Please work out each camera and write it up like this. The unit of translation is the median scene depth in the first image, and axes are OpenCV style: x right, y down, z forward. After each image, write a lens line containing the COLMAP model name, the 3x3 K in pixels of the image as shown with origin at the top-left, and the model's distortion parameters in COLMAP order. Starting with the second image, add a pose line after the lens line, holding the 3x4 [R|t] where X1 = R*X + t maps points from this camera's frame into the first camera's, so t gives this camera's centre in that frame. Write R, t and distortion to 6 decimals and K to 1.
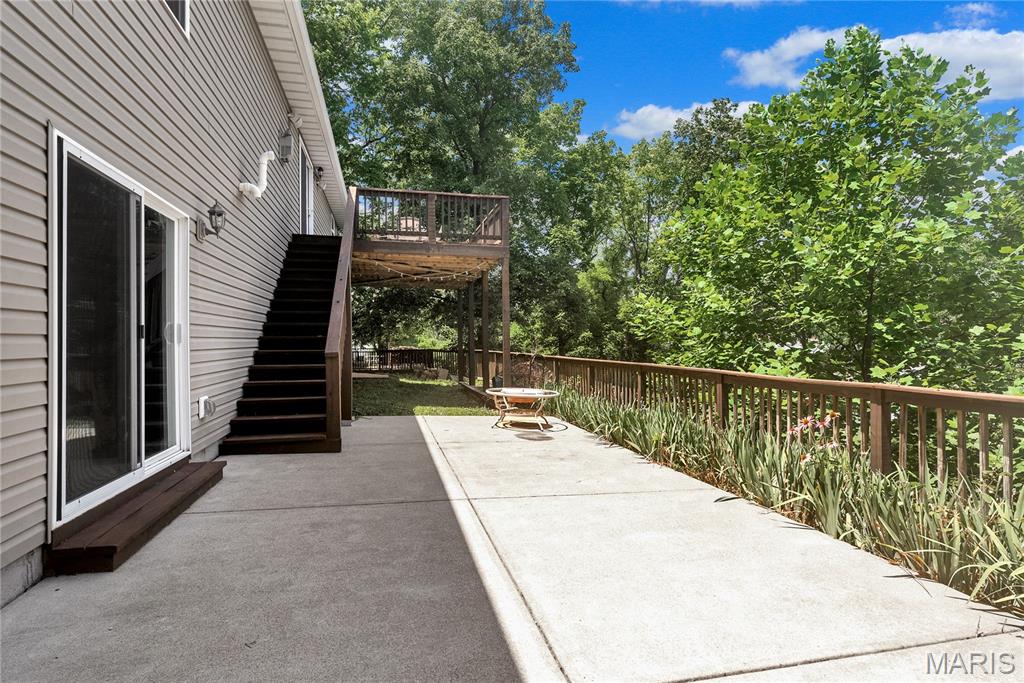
lens RADIAL K [[503.4, 0, 505.9], [0, 503.4, 339.7], [0, 0, 1]] dist [-0.004337, -0.000136]
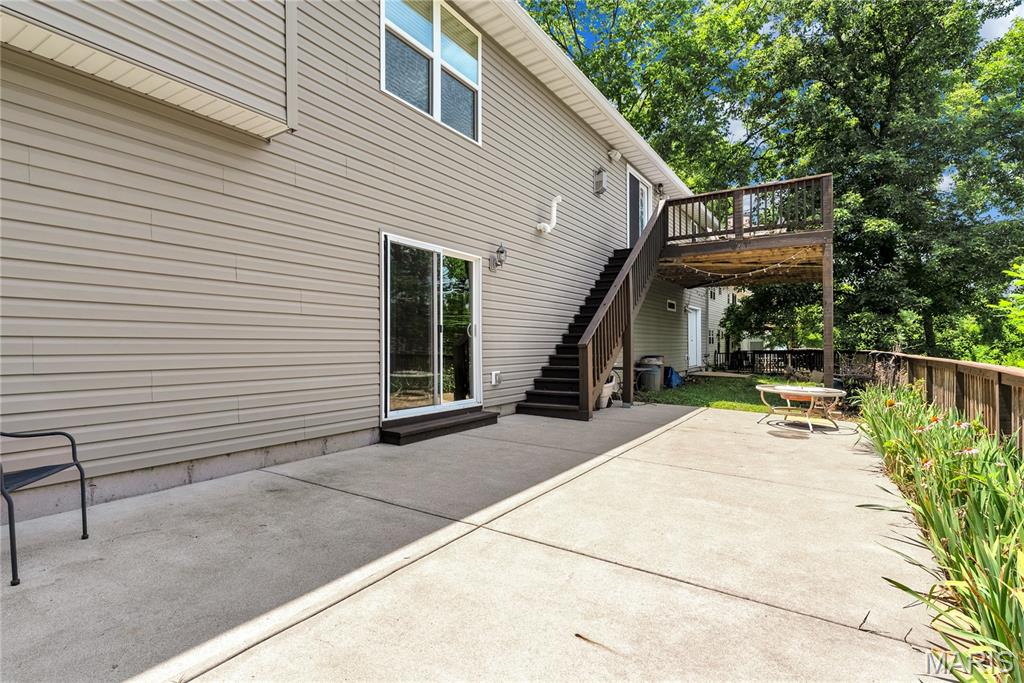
lens RADIAL K [[503.4, 0, 507.6], [0, 503.4, 342.0], [0, 0, 1]] dist [-0.004337, -0.000136]
pose [[0.696523, -0.003825, -0.717525, 0.538859], [0.002422, 0.999993, -0.002979, 0.028426], [0.717531, 0.000337, 0.696527, -0.054071]]
